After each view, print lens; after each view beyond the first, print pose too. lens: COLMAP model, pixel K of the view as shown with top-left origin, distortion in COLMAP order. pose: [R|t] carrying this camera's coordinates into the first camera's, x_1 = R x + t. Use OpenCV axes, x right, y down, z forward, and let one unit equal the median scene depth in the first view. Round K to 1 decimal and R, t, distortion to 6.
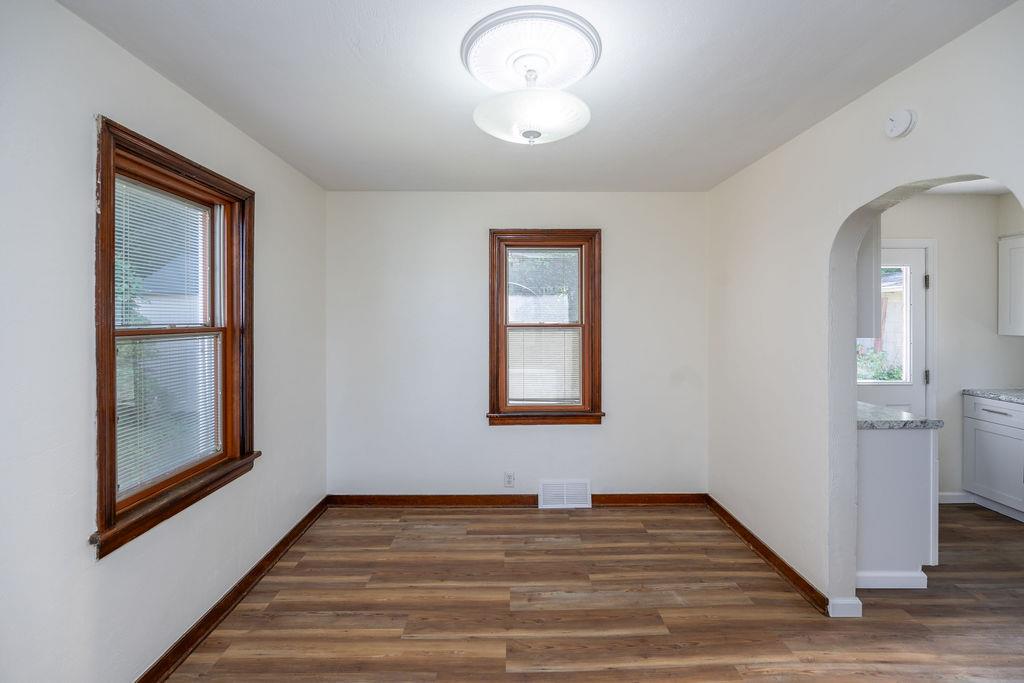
lens RADIAL K [[440.2, 0, 508.0], [0, 440.2, 326.0], [0, 0, 1]] dist [0.000866, -0.000274]
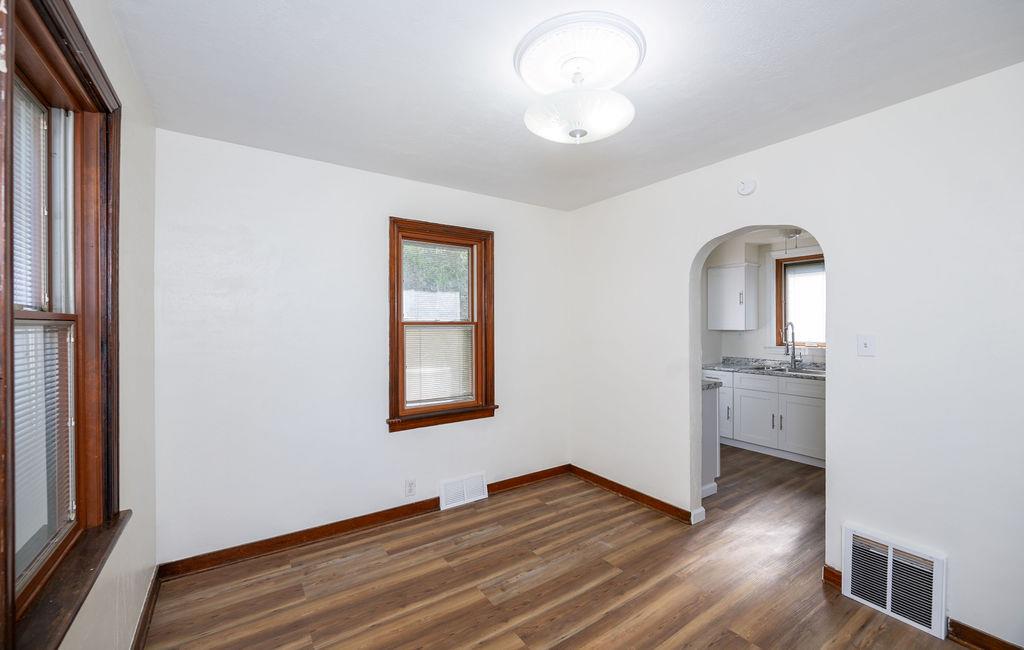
lens RADIAL K [[411.6, 0, 595.1], [0, 411.6, 326.4], [0, 0, 1]] dist [-0.000642, -0.000383]
pose [[0.814186, -0.005965, 0.580573, -0.224973], [0.008531, 0.999962, -0.001690, 0.014959], [-0.580541, 0.006328, 0.814206, 0.073262]]
